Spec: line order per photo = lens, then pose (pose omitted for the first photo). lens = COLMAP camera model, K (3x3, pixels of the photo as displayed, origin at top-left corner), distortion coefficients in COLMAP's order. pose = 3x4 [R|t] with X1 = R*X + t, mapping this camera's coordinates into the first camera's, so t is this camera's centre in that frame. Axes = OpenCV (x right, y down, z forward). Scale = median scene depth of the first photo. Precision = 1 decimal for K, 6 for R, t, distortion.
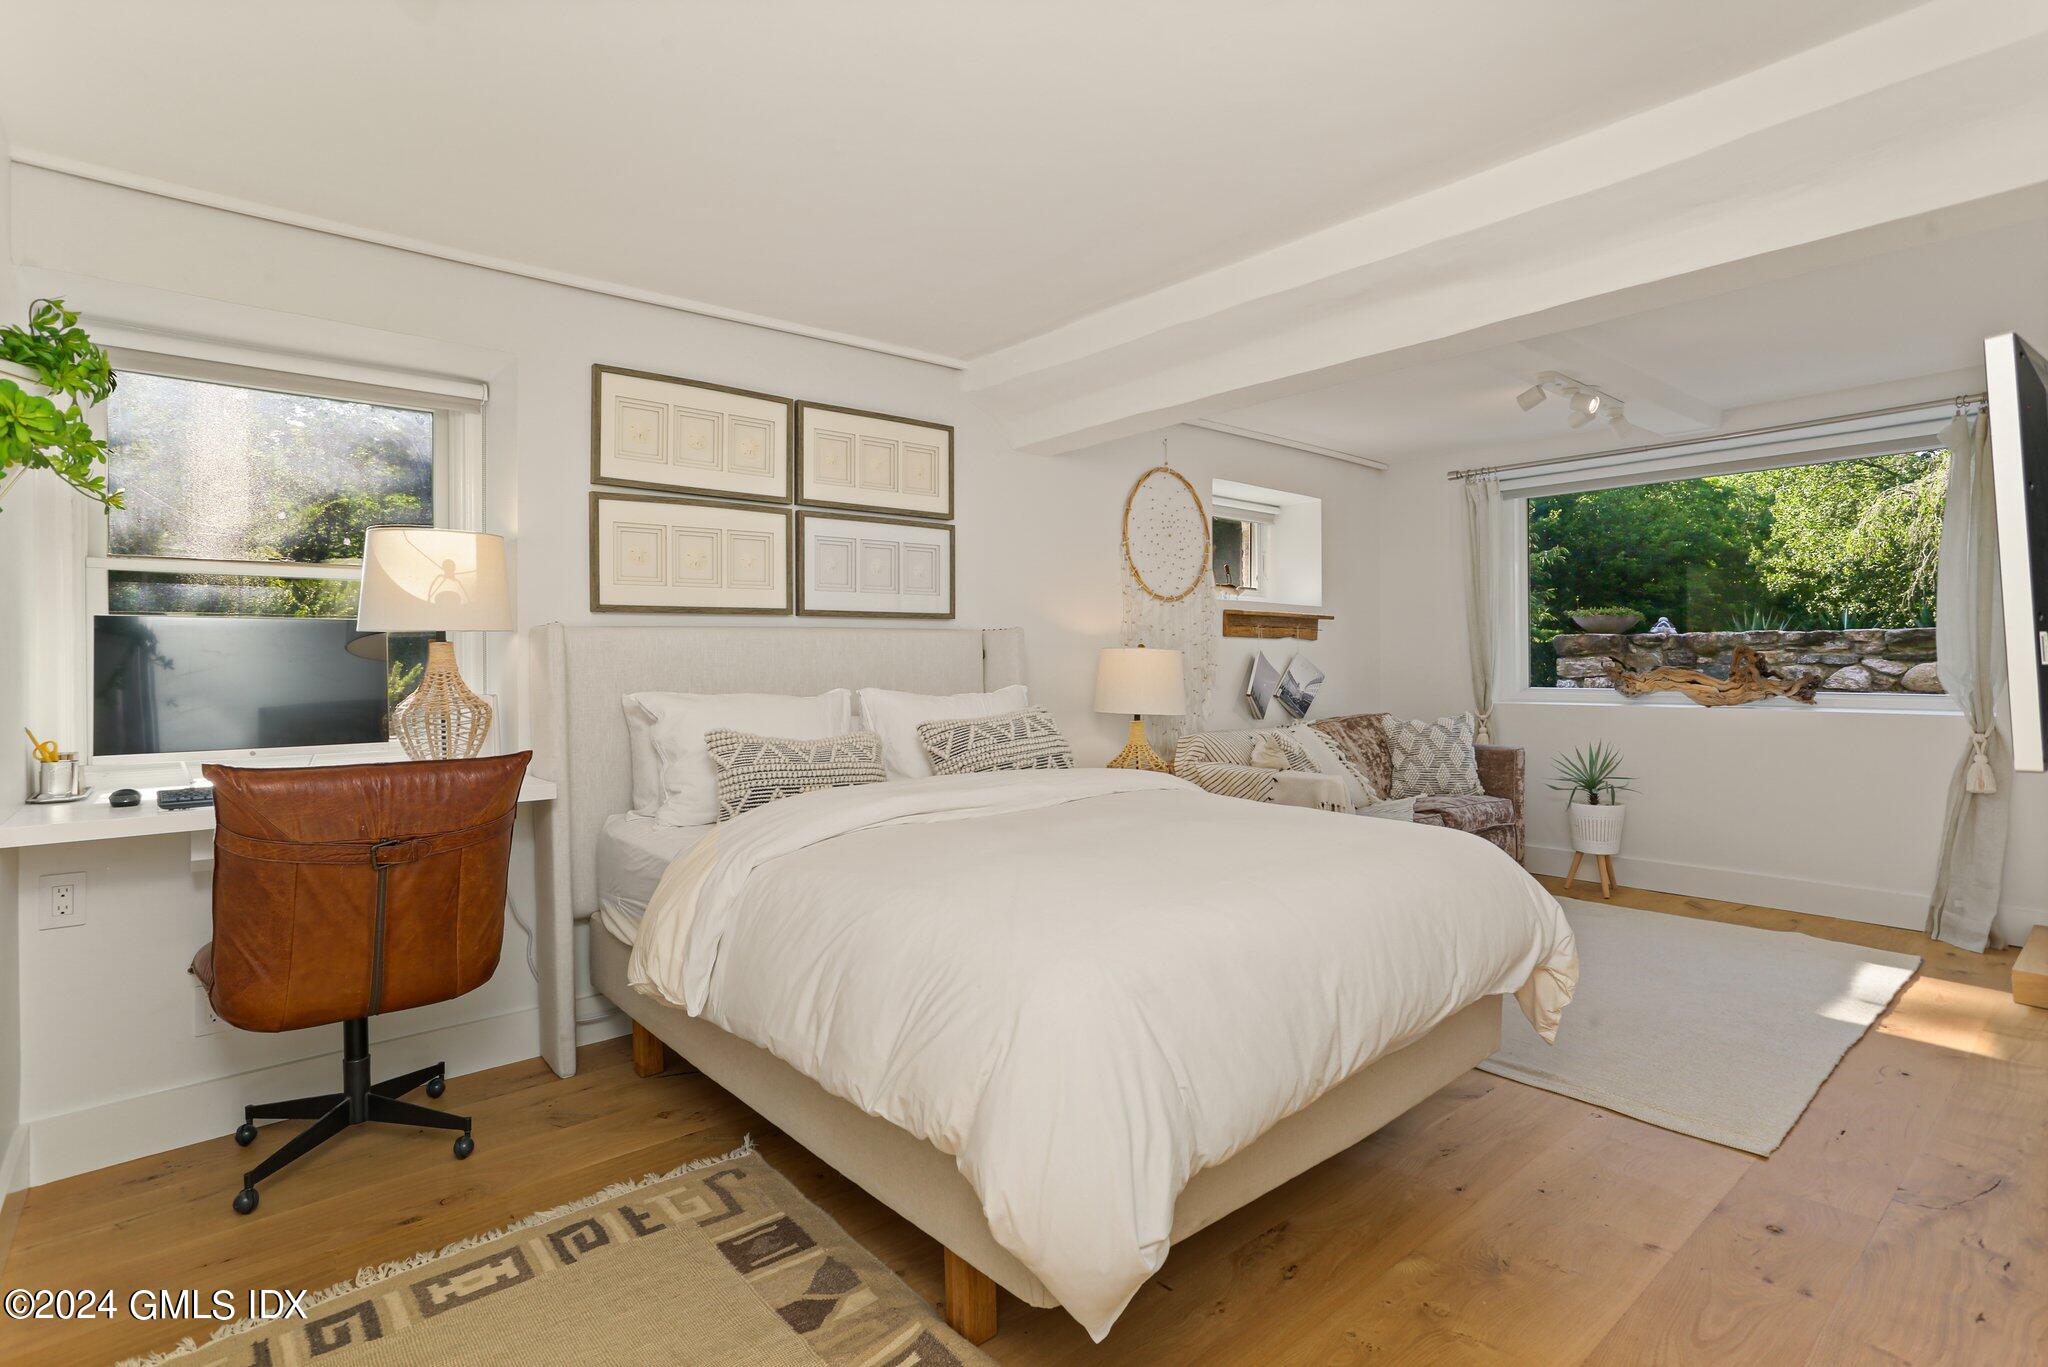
lens RADIAL K [[1007.1, 0, 1026.5], [0, 1007.1, 671.7], [0, 0, 1]] dist [-0.051431, 0.037924]
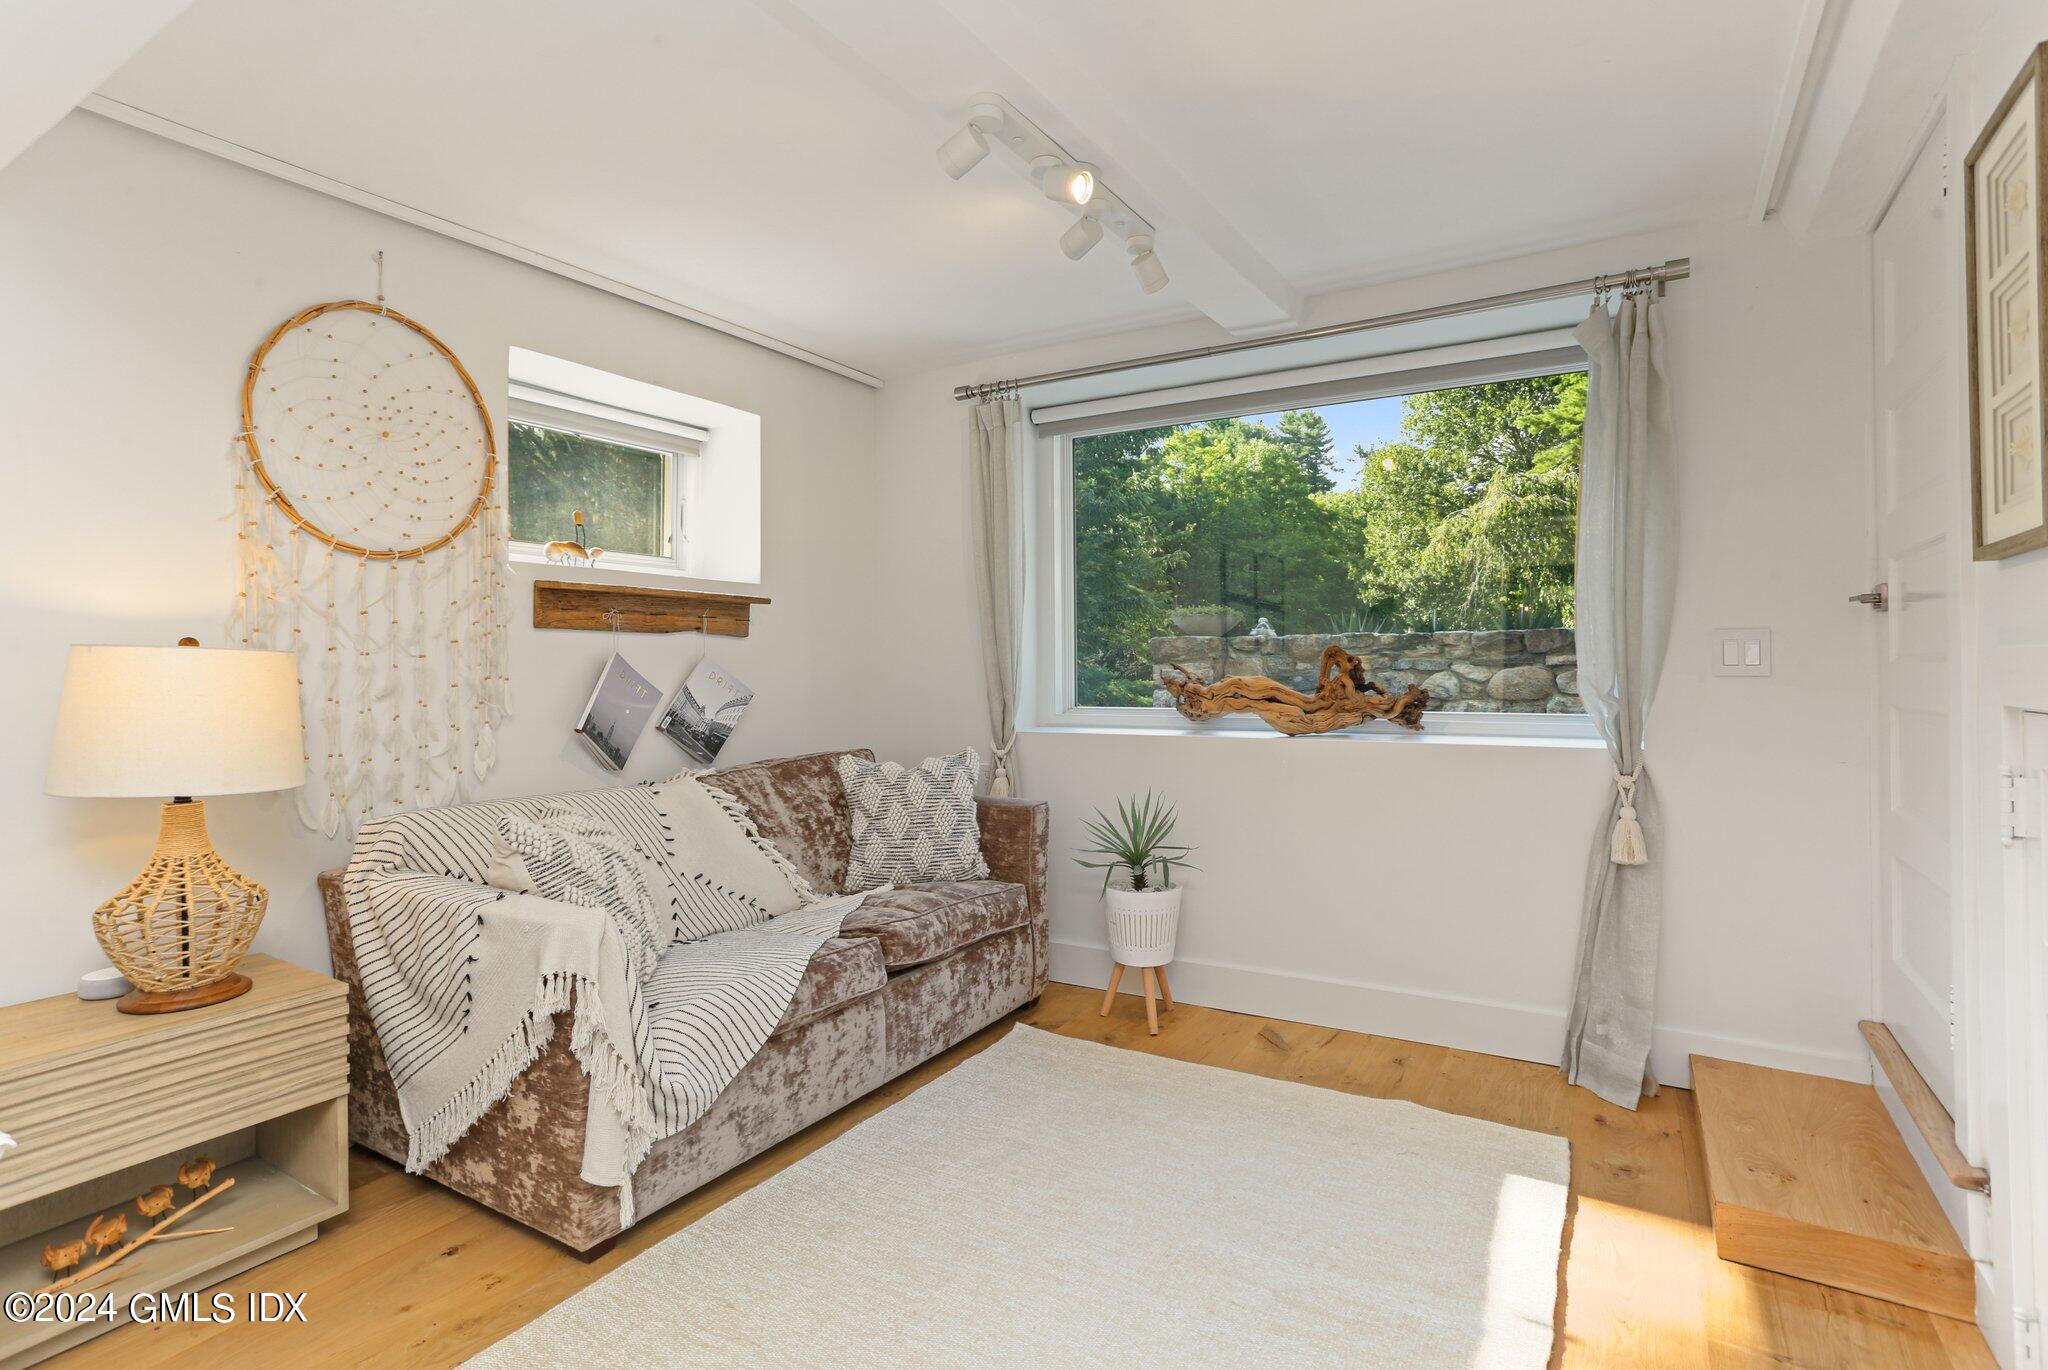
lens RADIAL K [[1007.1, 0, 1026.5], [0, 1007.1, 673.2], [0, 0, 1]] dist [-0.051431, 0.037924]
pose [[0.949605, -0.004738, 0.313413, 0.274872], [0.006151, 0.999975, -0.003518, -0.005663], [-0.313388, 0.005268, 0.949611, 0.369167]]
